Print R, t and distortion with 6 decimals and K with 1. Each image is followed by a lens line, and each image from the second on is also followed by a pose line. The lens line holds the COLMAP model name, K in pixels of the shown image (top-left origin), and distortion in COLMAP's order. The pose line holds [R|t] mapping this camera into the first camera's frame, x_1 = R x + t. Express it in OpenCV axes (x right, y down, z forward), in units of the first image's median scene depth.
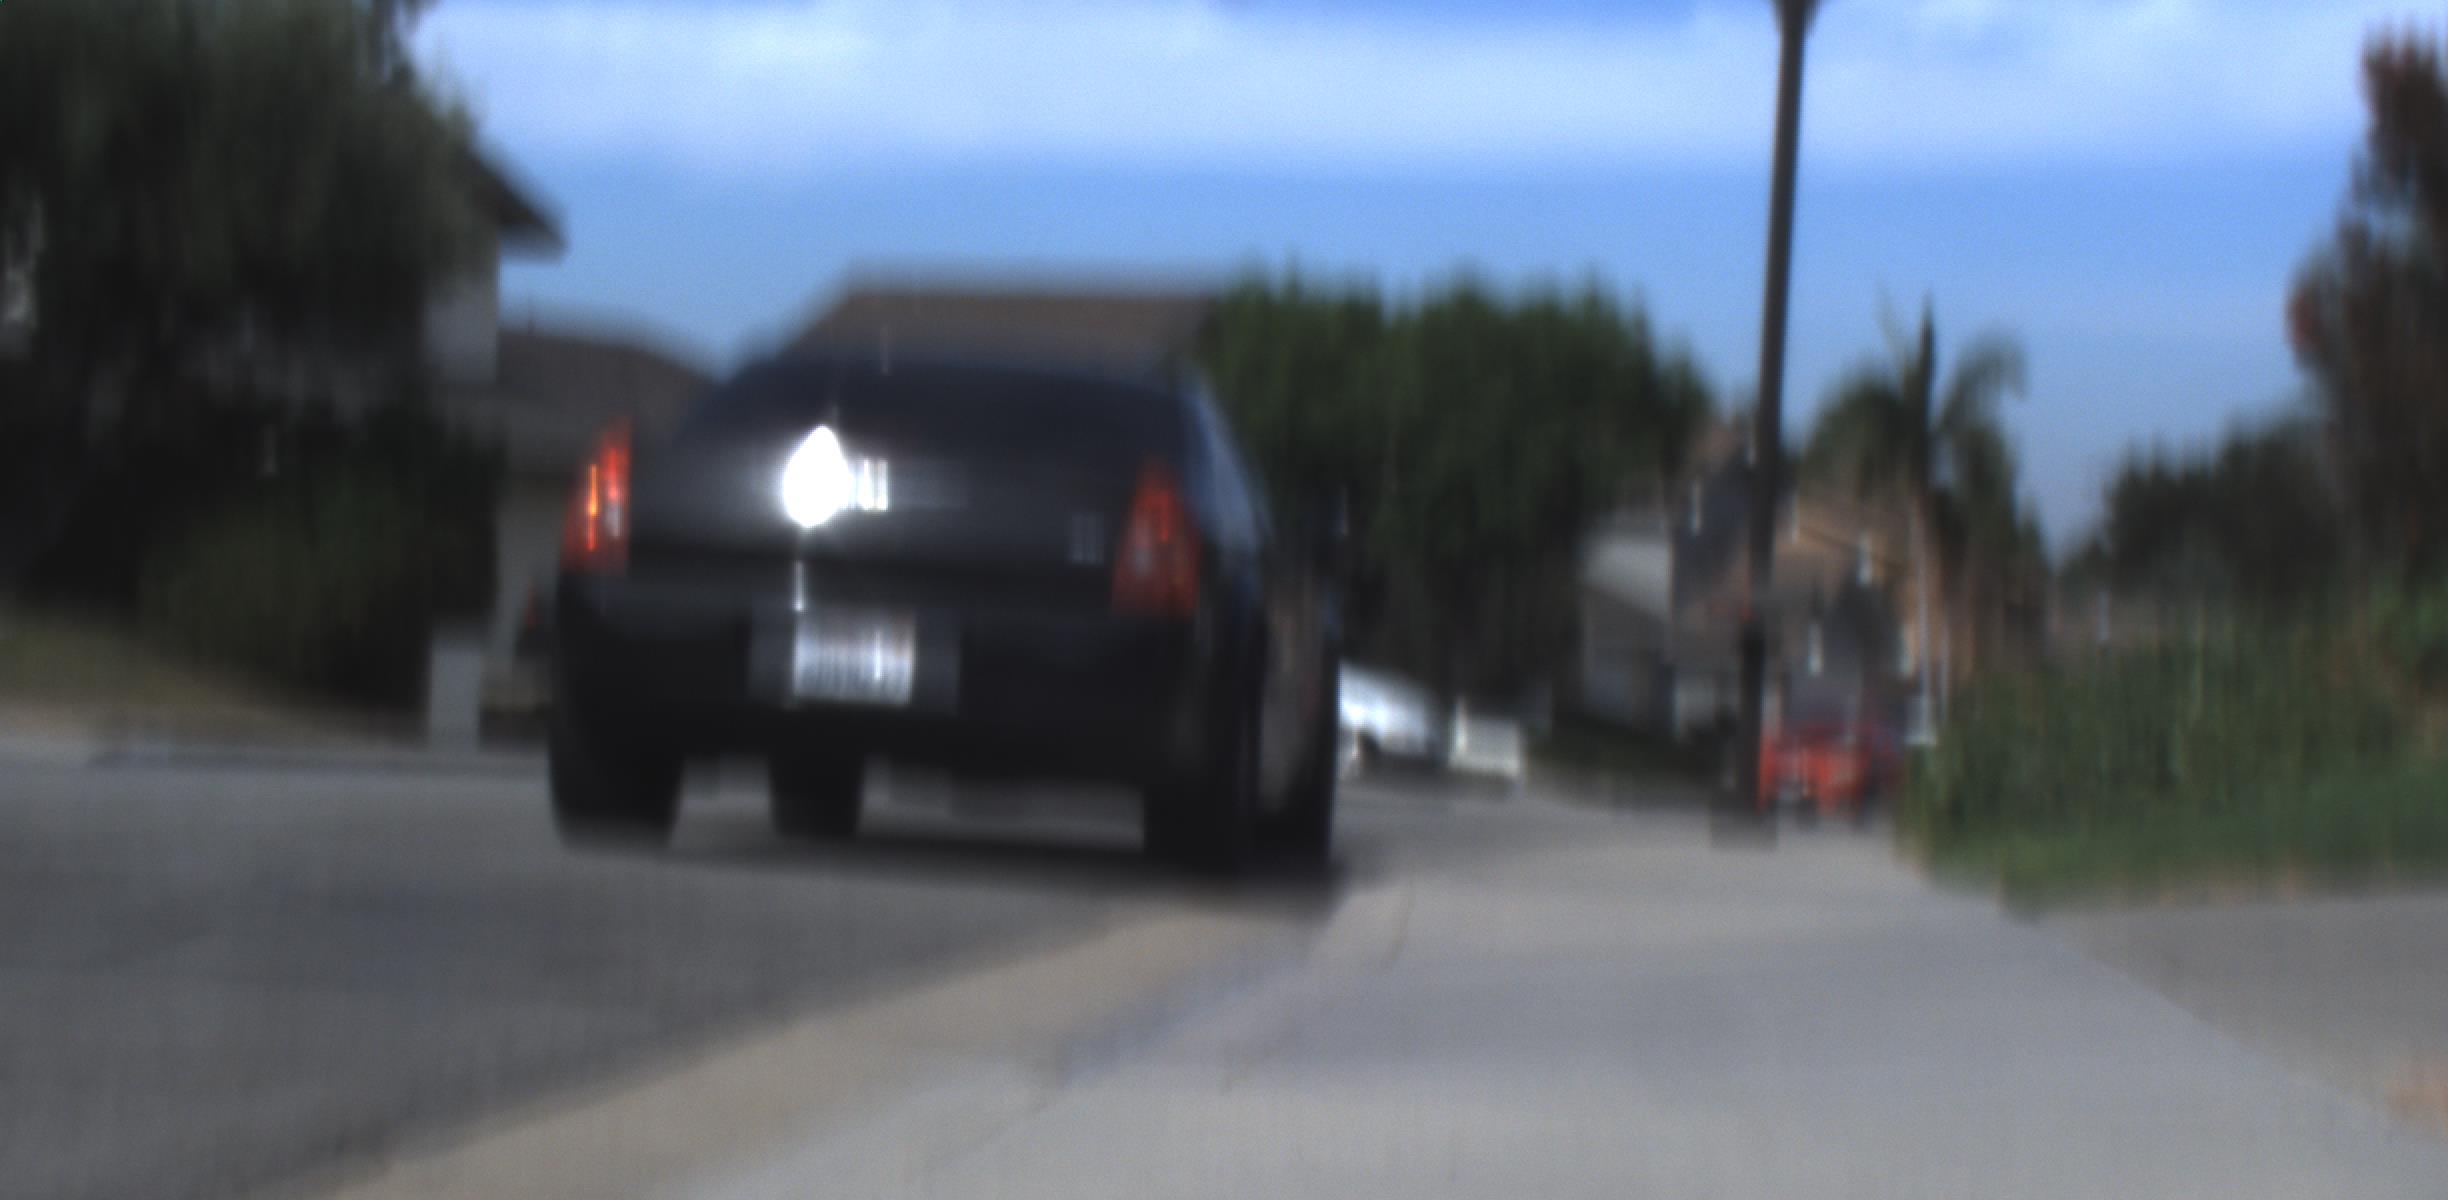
lens RADIAL K [[4707.4, 0, 1285.8], [0, 4707.4, 1020.0], [0, 0, 1]] dist [-0.175048, 0.736792]
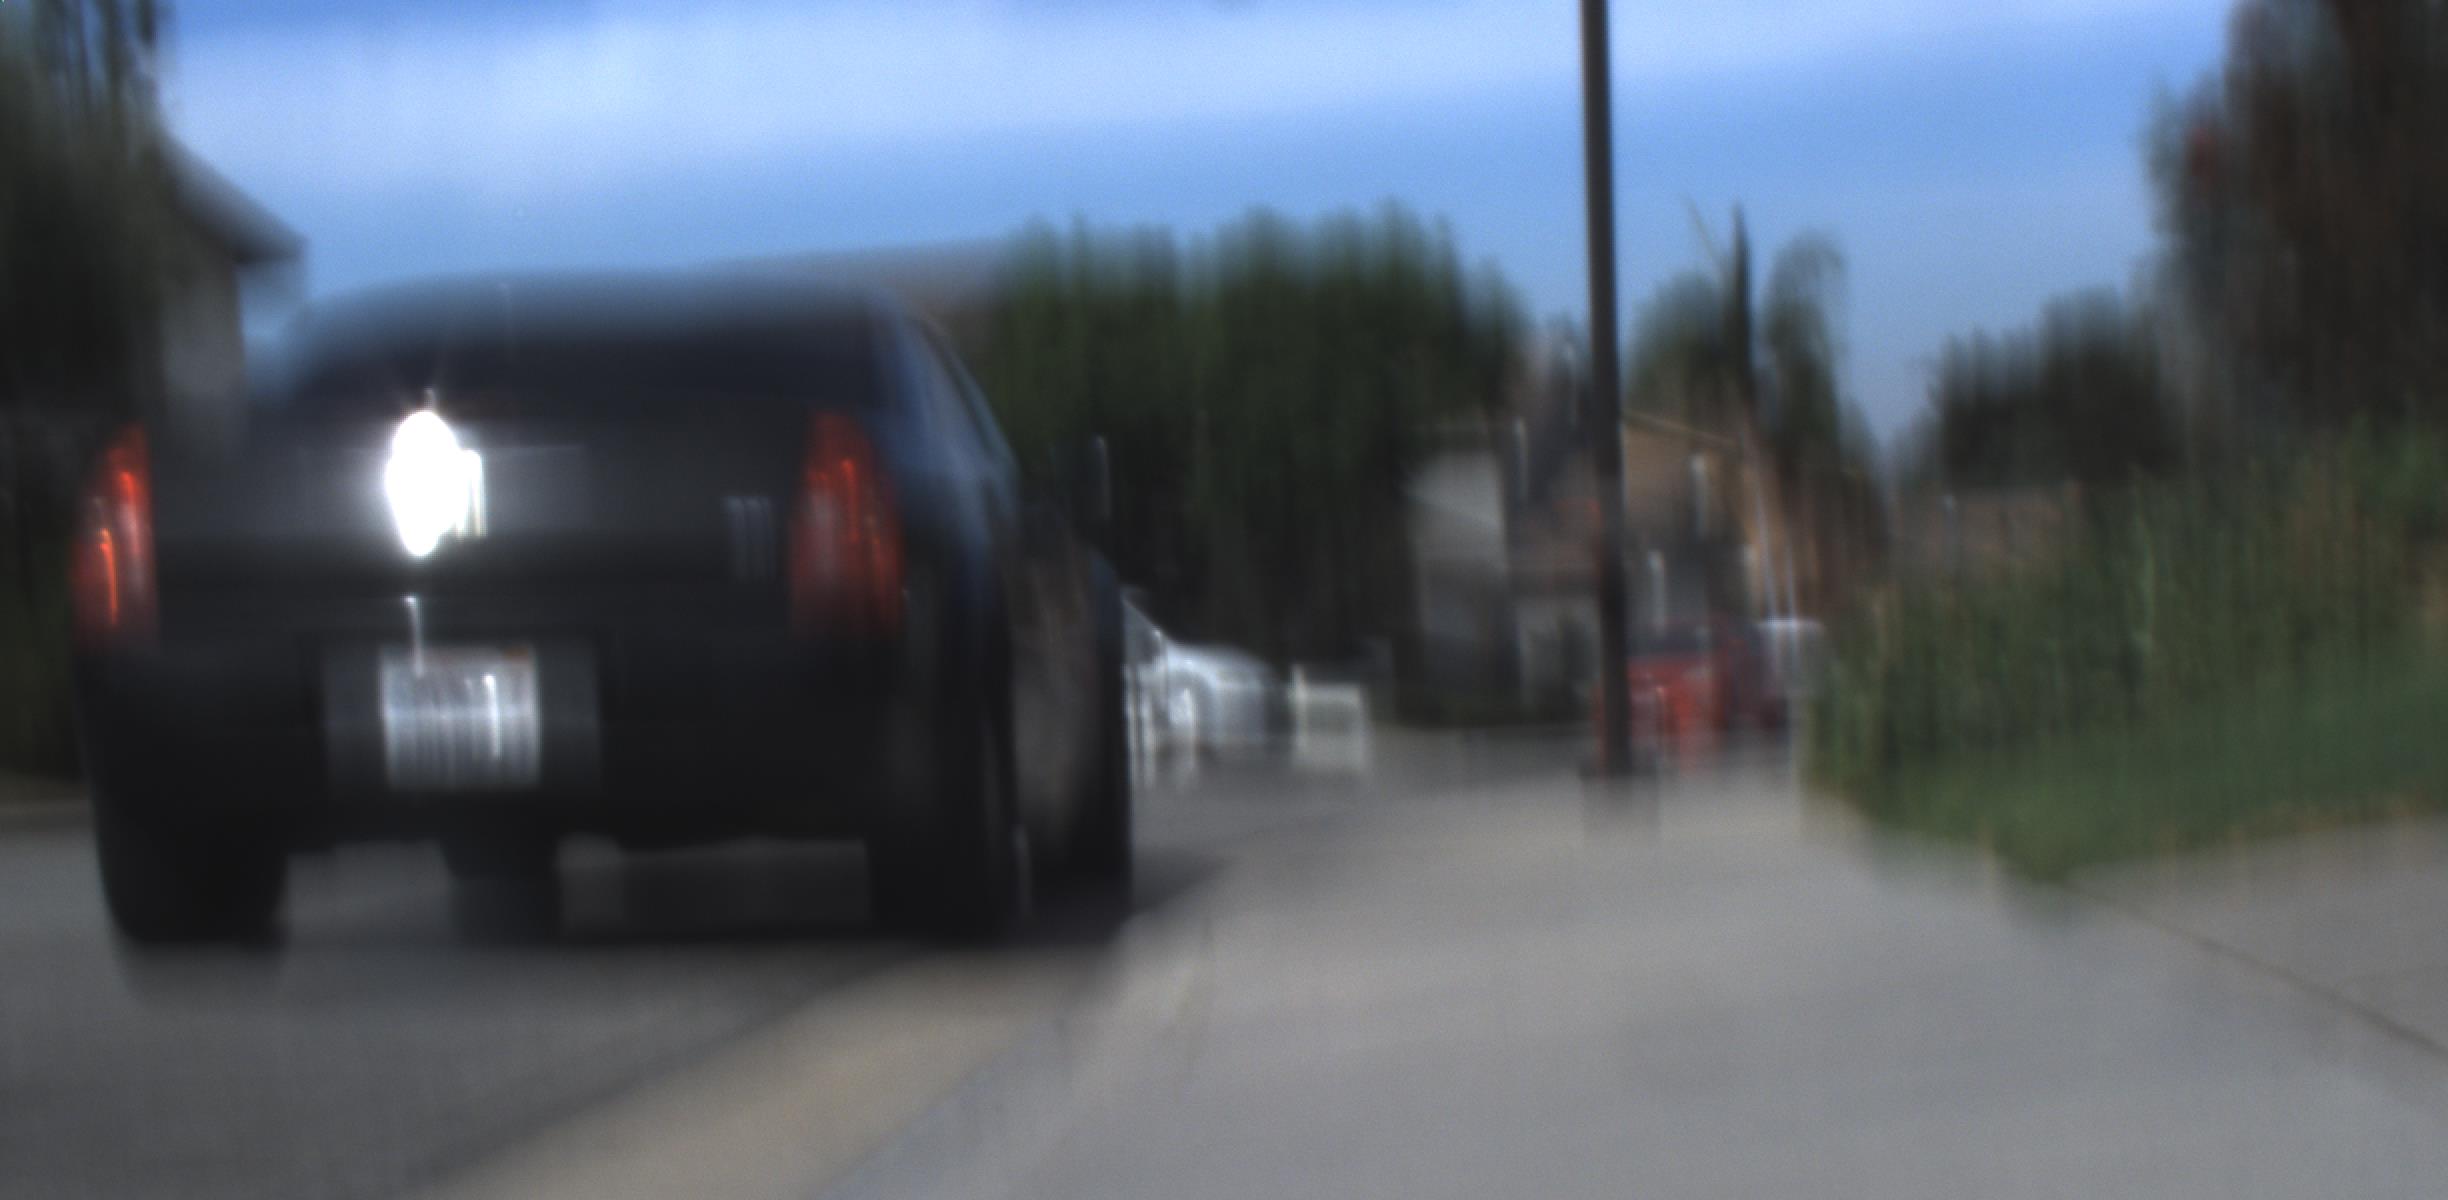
lens RADIAL K [[4707.4, 0, 1285.8], [0, 4707.4, 1020.0], [0, 0, 1]] dist [-0.175048, 0.736792]
pose [[0.994806, -0.098639, 0.025124, 0.009615], [0.098506, 0.995115, 0.006483, -0.009920], [-0.025641, -0.003974, 0.999663, 0.124124]]
